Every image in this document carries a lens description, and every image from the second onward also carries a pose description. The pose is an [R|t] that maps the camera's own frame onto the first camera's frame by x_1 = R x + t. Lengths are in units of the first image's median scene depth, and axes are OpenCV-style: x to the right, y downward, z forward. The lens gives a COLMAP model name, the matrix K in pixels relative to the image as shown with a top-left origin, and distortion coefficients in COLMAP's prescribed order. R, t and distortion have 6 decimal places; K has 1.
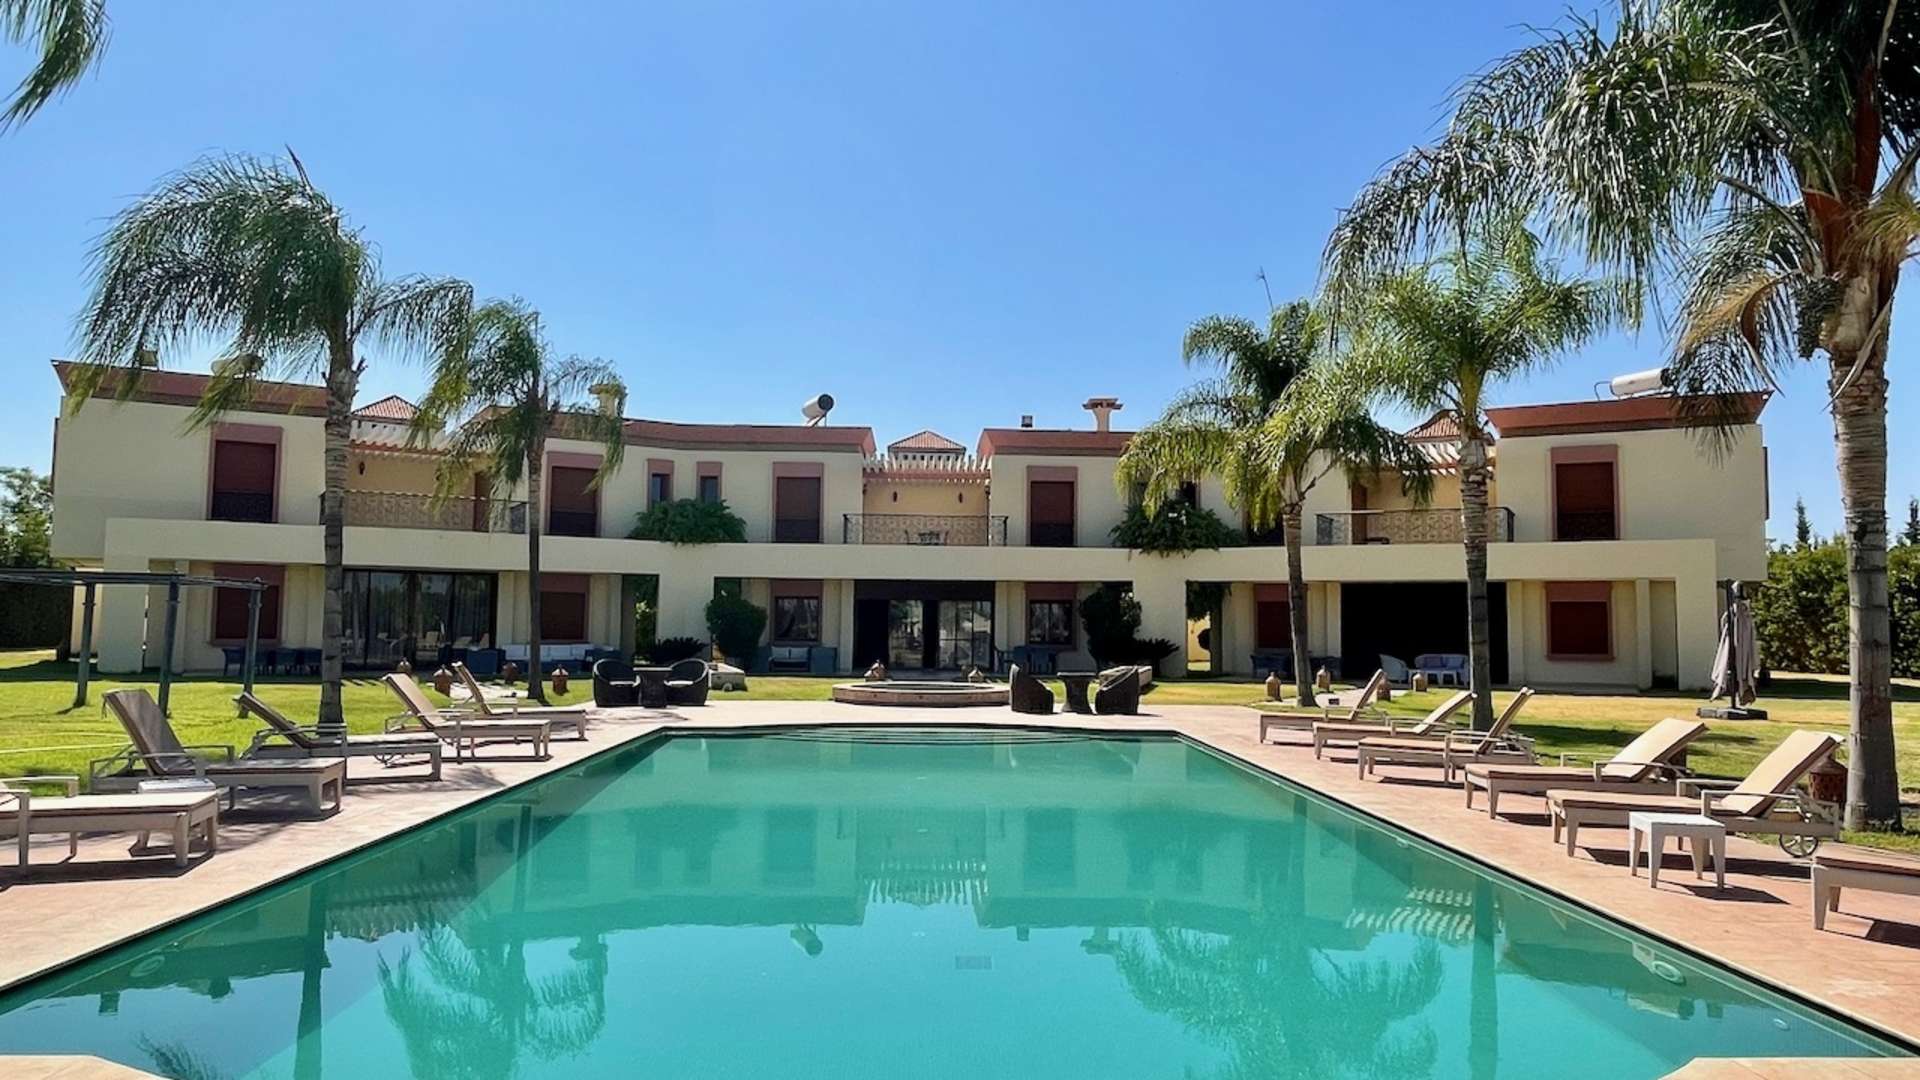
lens RADIAL K [[1208.6, 0, 960.0], [0, 1208.6, 540.0], [0, 0, 1]] dist [0.007015, -0.002778]
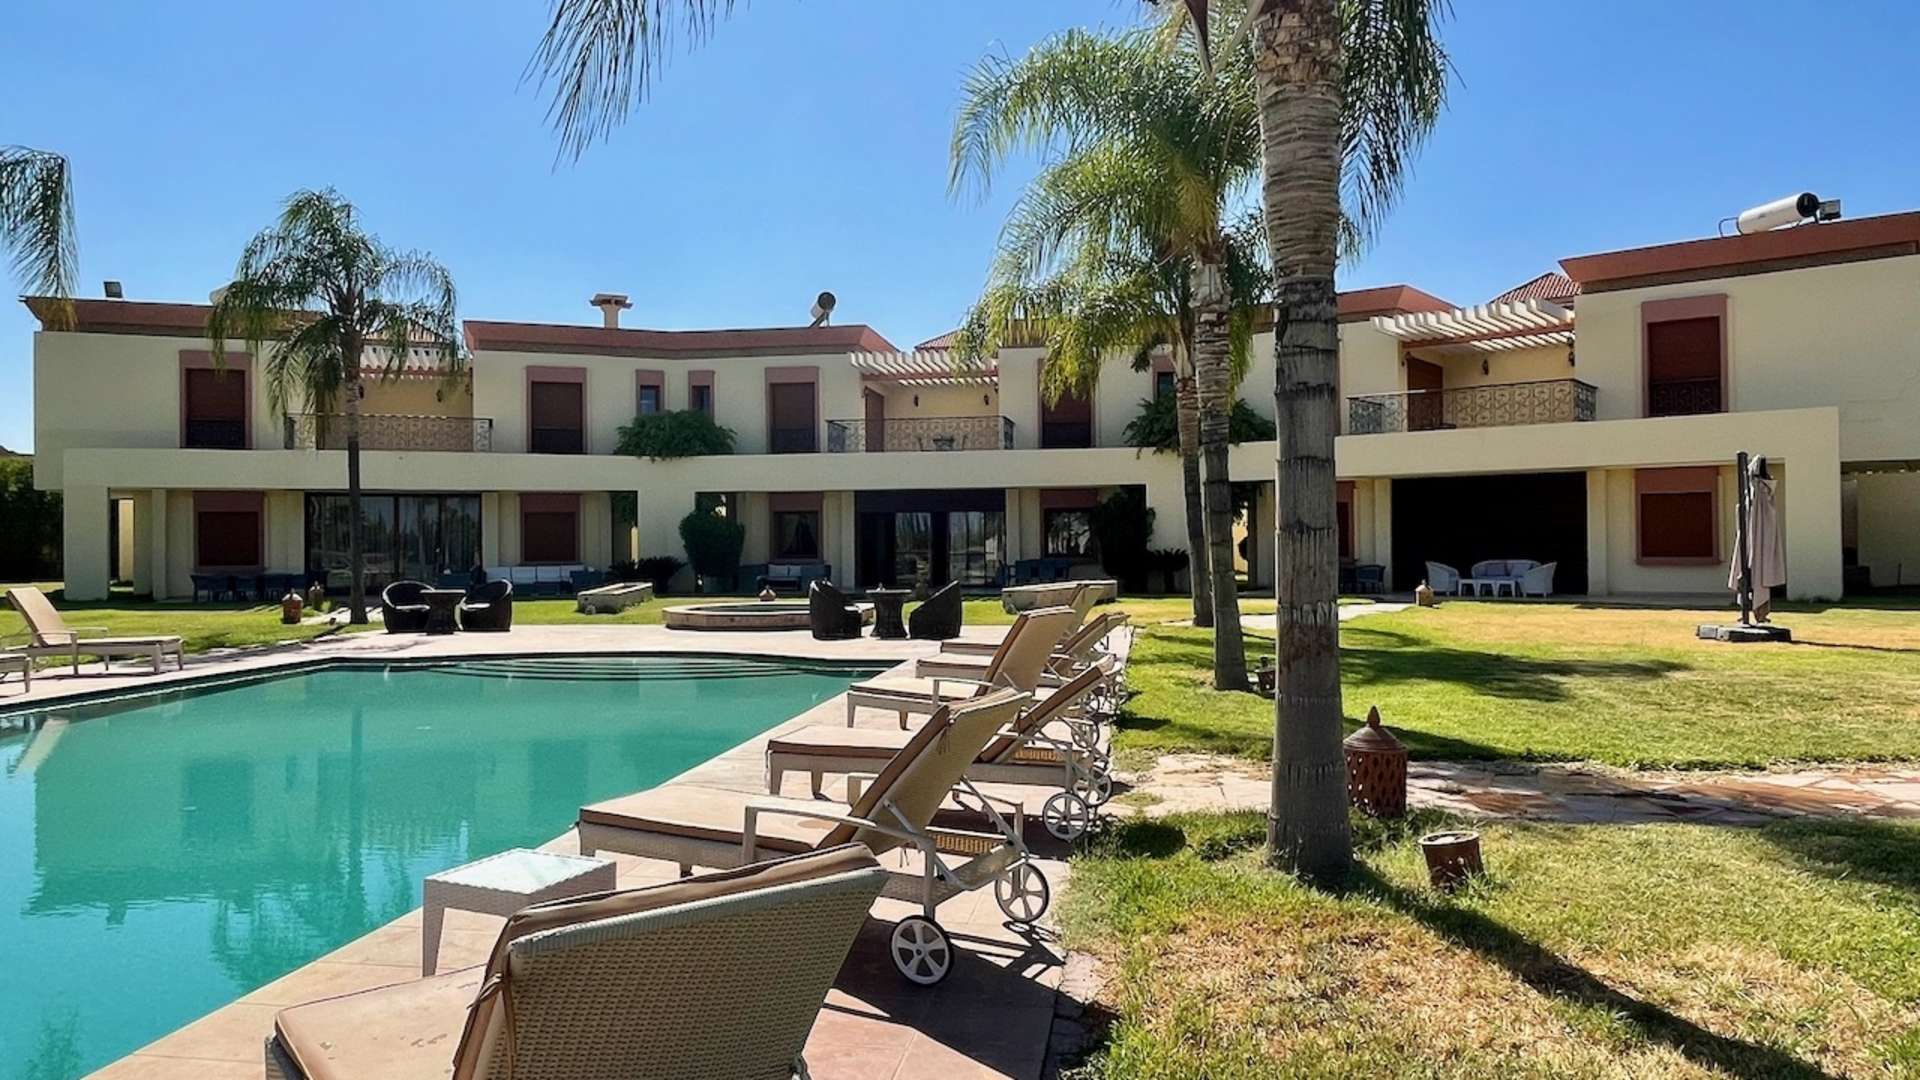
lens RADIAL K [[1208.6, 0, 960.0], [0, 1208.6, 540.0], [0, 0, 1]] dist [0.007015, -0.002778]
pose [[0.983722, -0.019961, -0.178586, 0.167366], [0.032278, 0.997275, 0.066331, 0.011916], [0.176775, -0.071016, 0.981686, 0.106006]]
